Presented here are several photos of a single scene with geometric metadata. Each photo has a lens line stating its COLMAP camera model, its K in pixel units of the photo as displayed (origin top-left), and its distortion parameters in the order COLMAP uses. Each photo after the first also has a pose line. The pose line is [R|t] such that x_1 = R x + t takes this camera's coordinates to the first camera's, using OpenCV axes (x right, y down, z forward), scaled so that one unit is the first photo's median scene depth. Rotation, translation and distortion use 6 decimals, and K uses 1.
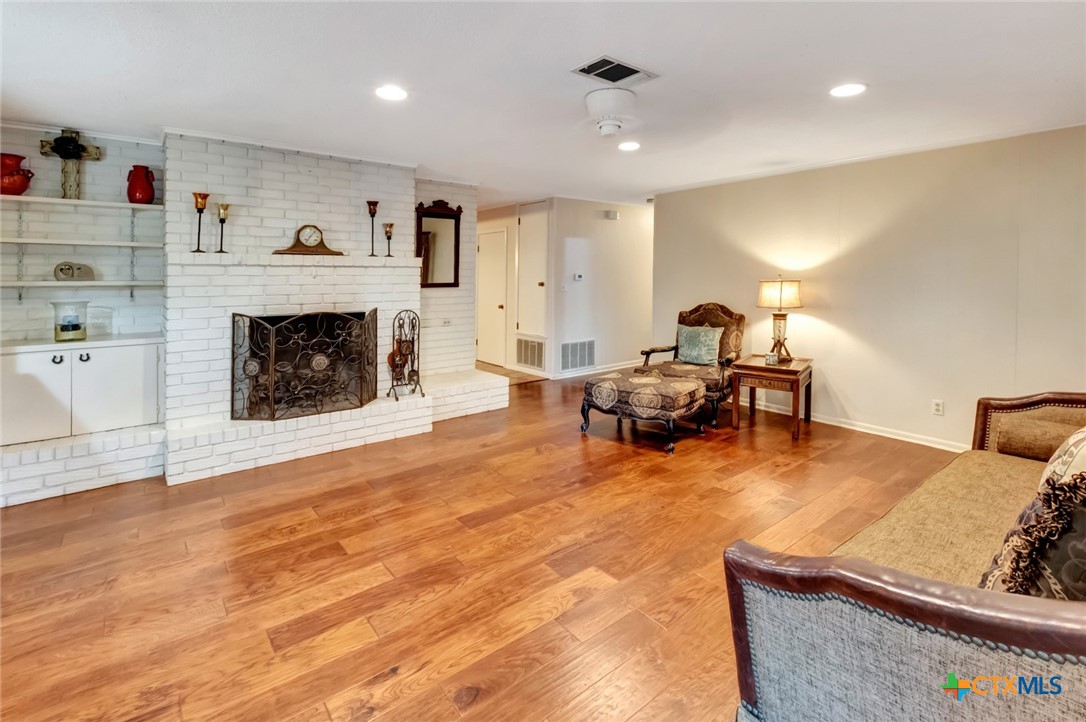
lens RADIAL K [[505.8, 0, 552.2], [0, 505.8, 273.9], [0, 0, 1]] dist [0.002397, -0.000110]
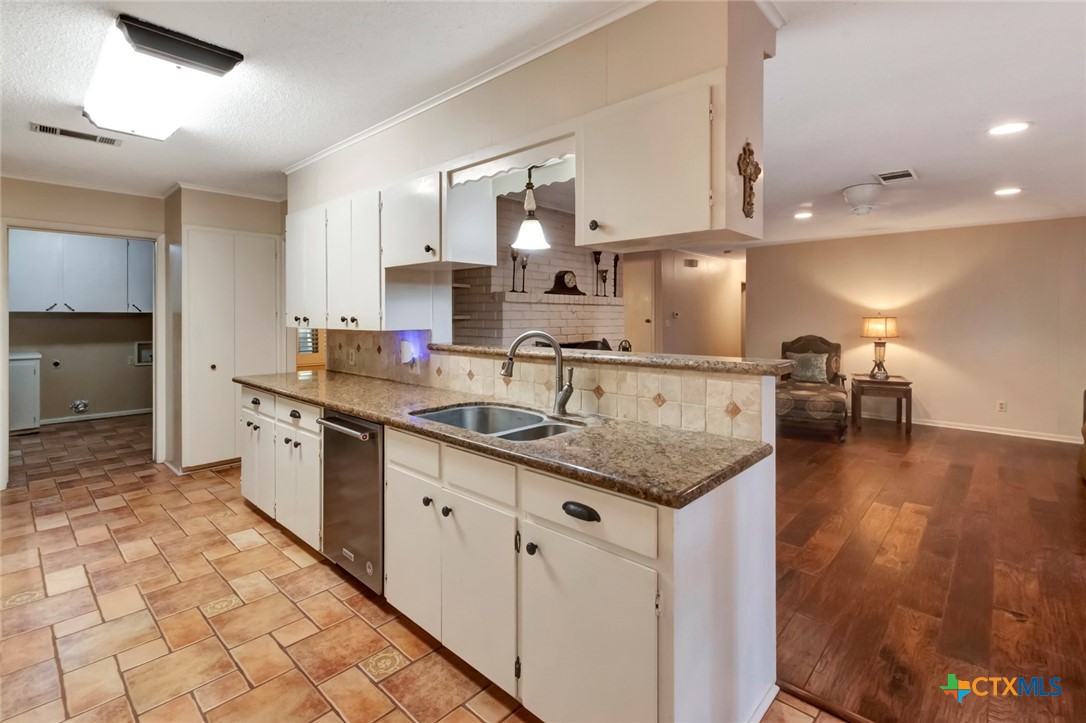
lens RADIAL K [[499.9, 0, 554.1], [0, 499.9, 312.9], [0, 0, 1]] dist [0.003184, -0.000898]
pose [[0.986363, 0.005247, 0.164503, -0.712663], [-0.005116, 0.999986, -0.001218, 0.007505], [-0.164507, 0.000360, 0.986376, -0.189651]]
